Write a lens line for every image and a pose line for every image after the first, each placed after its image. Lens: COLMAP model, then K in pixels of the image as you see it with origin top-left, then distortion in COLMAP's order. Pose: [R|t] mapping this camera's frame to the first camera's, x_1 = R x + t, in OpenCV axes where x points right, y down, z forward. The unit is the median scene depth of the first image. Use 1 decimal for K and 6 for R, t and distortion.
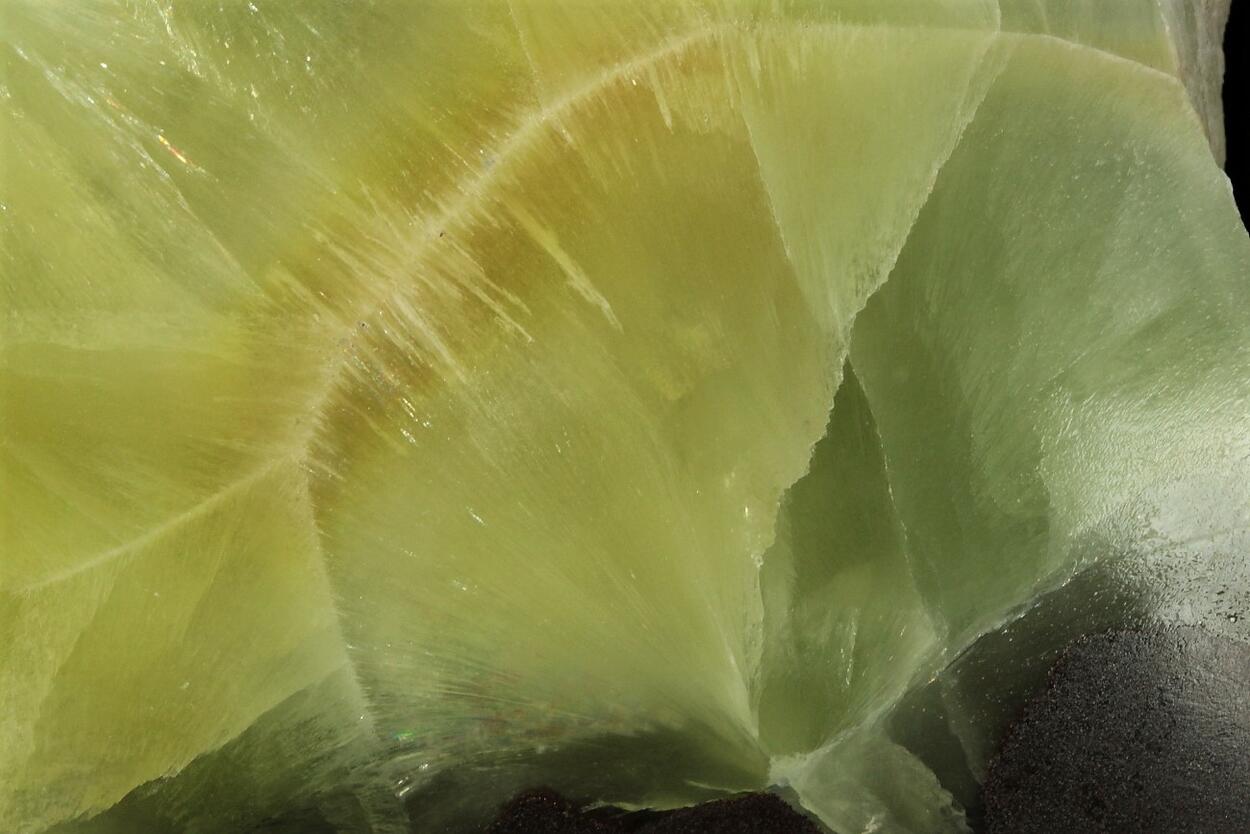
lens RADIAL K [[4052.2, 0, 622.4], [0, 4052.2, 417.4], [0, 0, 1]] dist [-0.114743, 0.000000]
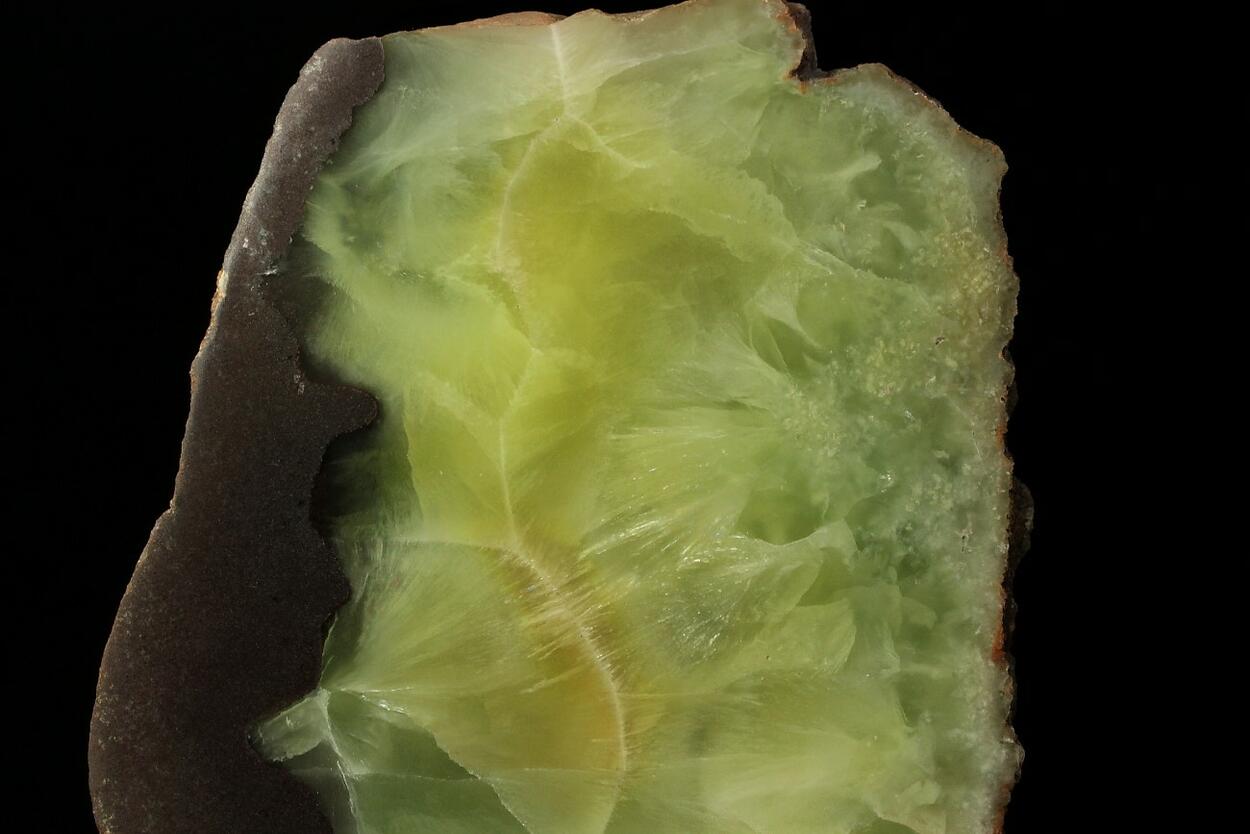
lens RADIAL K [[4052.2, 0, 628.0], [0, 4052.2, 417.8], [0, 0, 1]] dist [-0.114743, 0.000000]
pose [[-0.333455, 0.941109, -0.055875, -0.041284], [-0.941362, -0.335606, -0.034715, 0.056185], [-0.051423, 0.041022, 0.997834, -1.414078]]
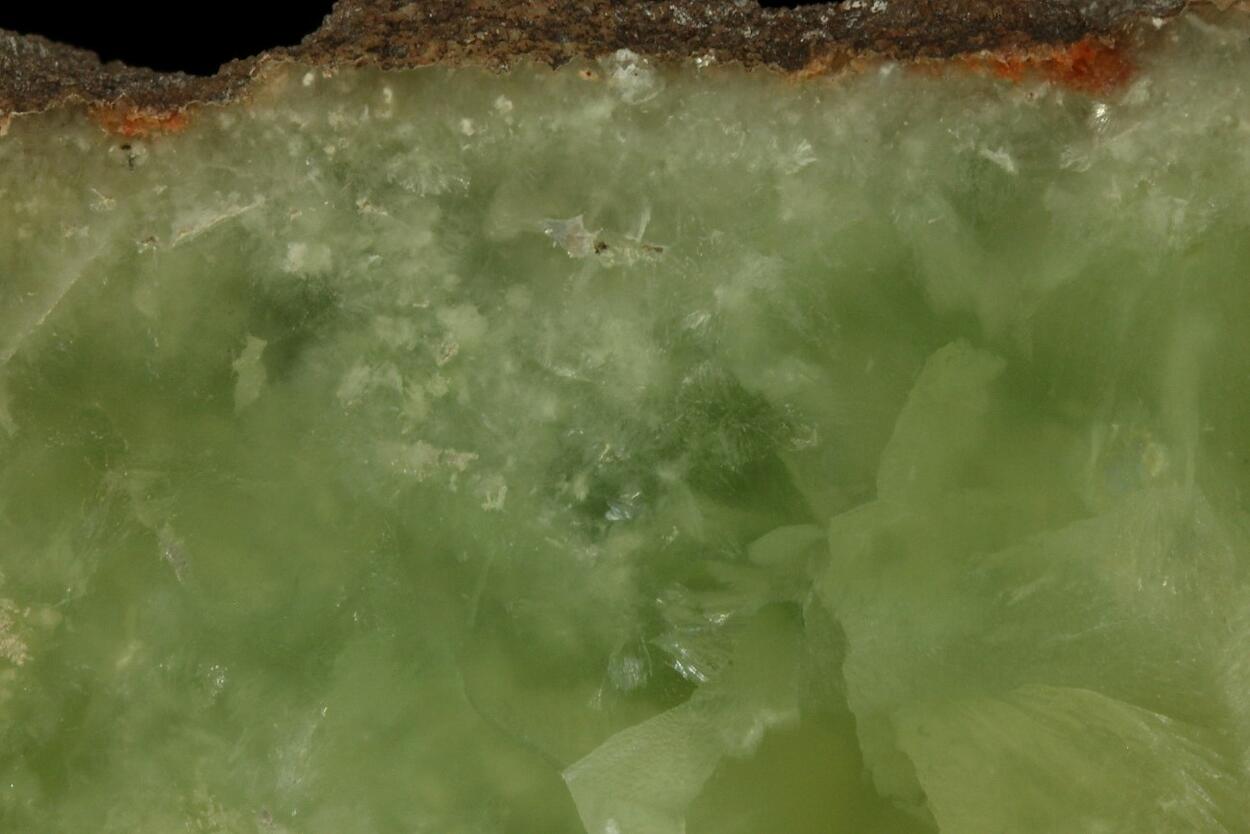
lens RADIAL K [[4052.2, 0, 625.3], [0, 4052.2, 413.3], [0, 0, 1]] dist [-0.114743, 0.000000]
pose [[0.965075, 0.259833, 0.033422, -0.185125], [-0.260362, 0.965430, 0.012537, -0.225227], [-0.029009, -0.020801, 0.999363, 0.425416]]
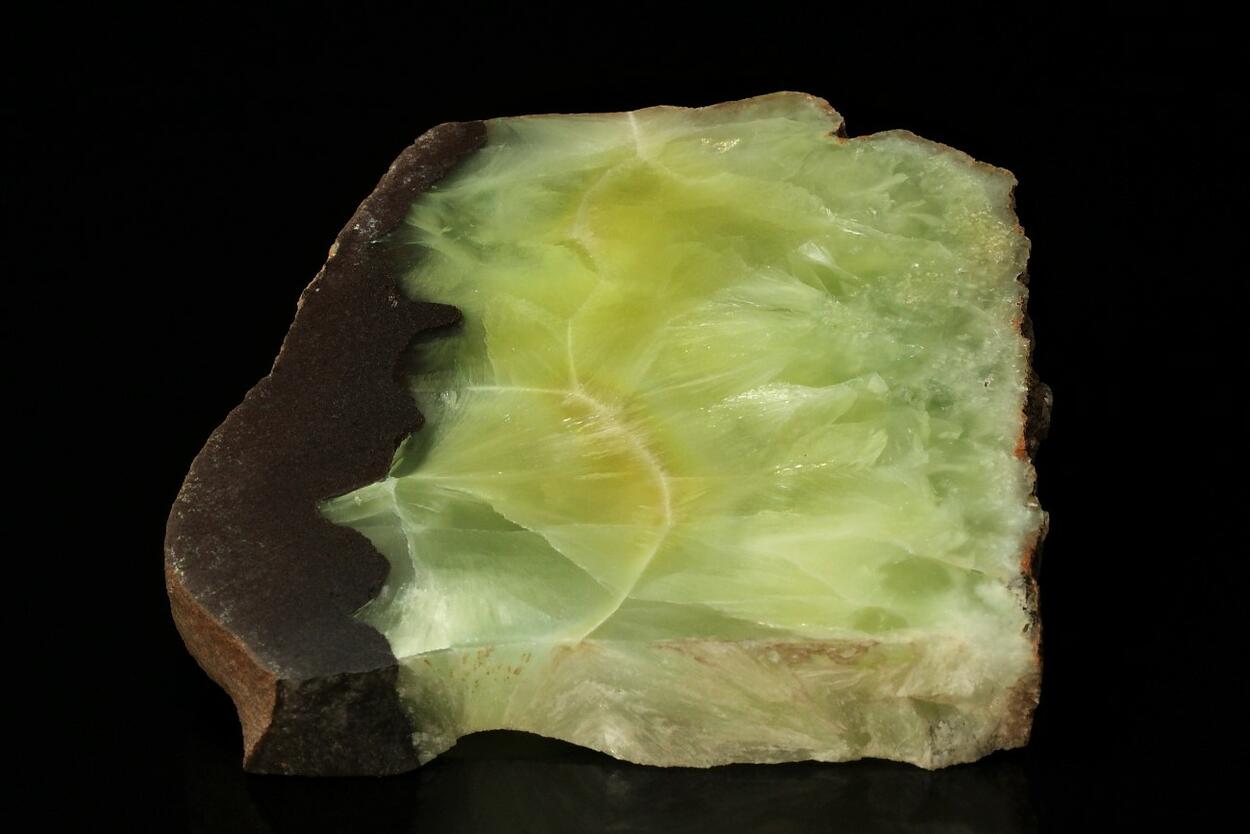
lens RADIAL K [[4052.2, 0, 624.0], [0, 4052.2, 416.3], [0, 0, 1]] dist [-0.114743, 0.000000]
pose [[-0.373334, 0.602395, -0.705508, 1.784404], [-0.927592, -0.253845, 0.274109, -0.748449], [-0.013968, 0.756758, 0.653546, -0.720876]]
